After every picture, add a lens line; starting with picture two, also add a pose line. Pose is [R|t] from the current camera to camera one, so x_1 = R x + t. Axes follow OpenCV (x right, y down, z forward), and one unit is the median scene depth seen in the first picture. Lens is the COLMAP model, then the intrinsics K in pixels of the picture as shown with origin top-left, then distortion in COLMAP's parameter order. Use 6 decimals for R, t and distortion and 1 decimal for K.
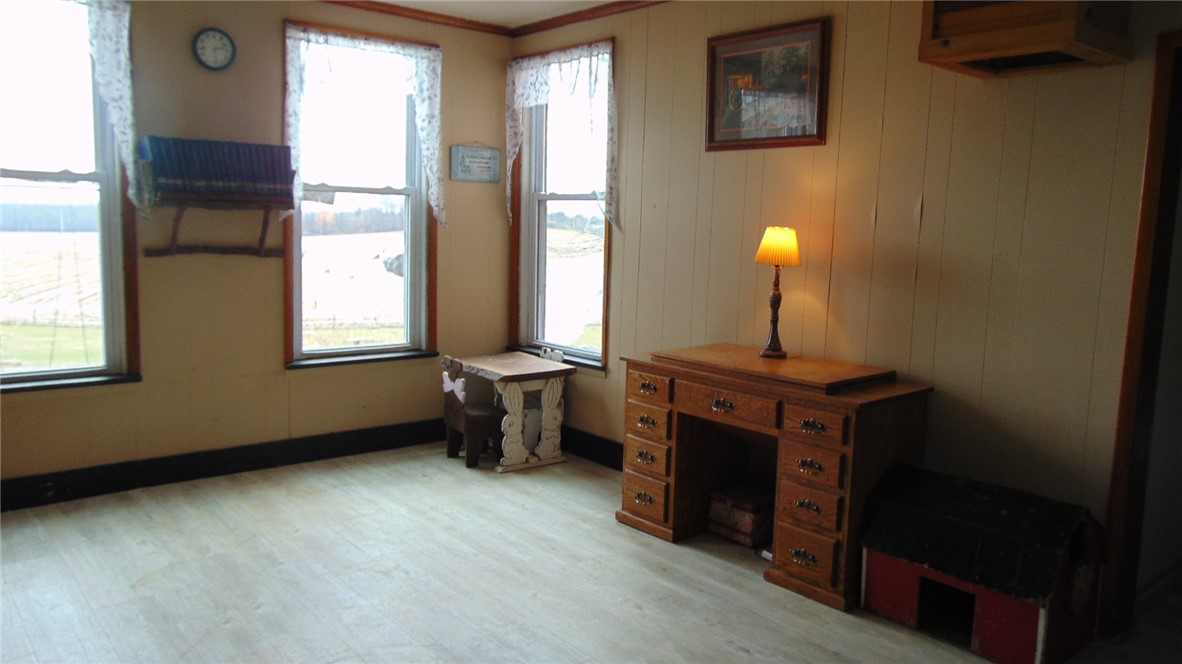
lens RADIAL K [[877.0, 0, 596.8], [0, 877.0, 332.4], [0, 0, 1]] dist [-0.049971, 0.073638]
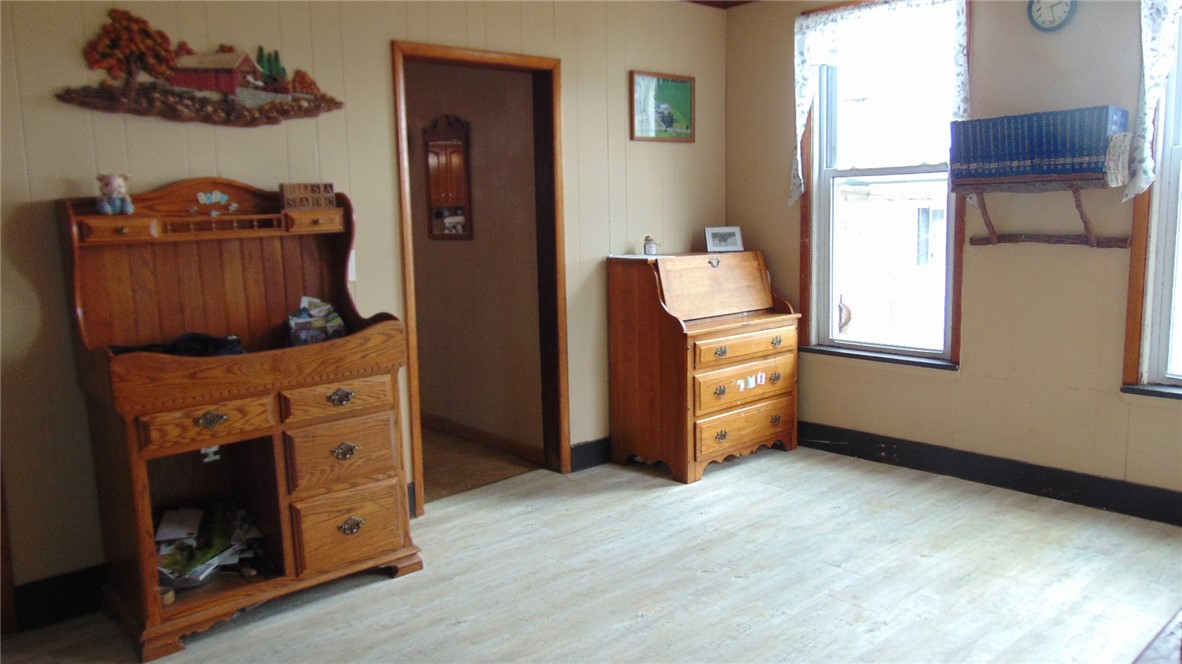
lens RADIAL K [[877.0, 0, 596.8], [0, 877.0, 332.4], [0, 0, 1]] dist [-0.049971, 0.073638]
pose [[0.016631, 0.109675, -0.993828, 0.462896], [-0.099483, 0.989215, 0.107501, -0.053889], [0.994900, 0.097081, 0.027363, 0.571492]]
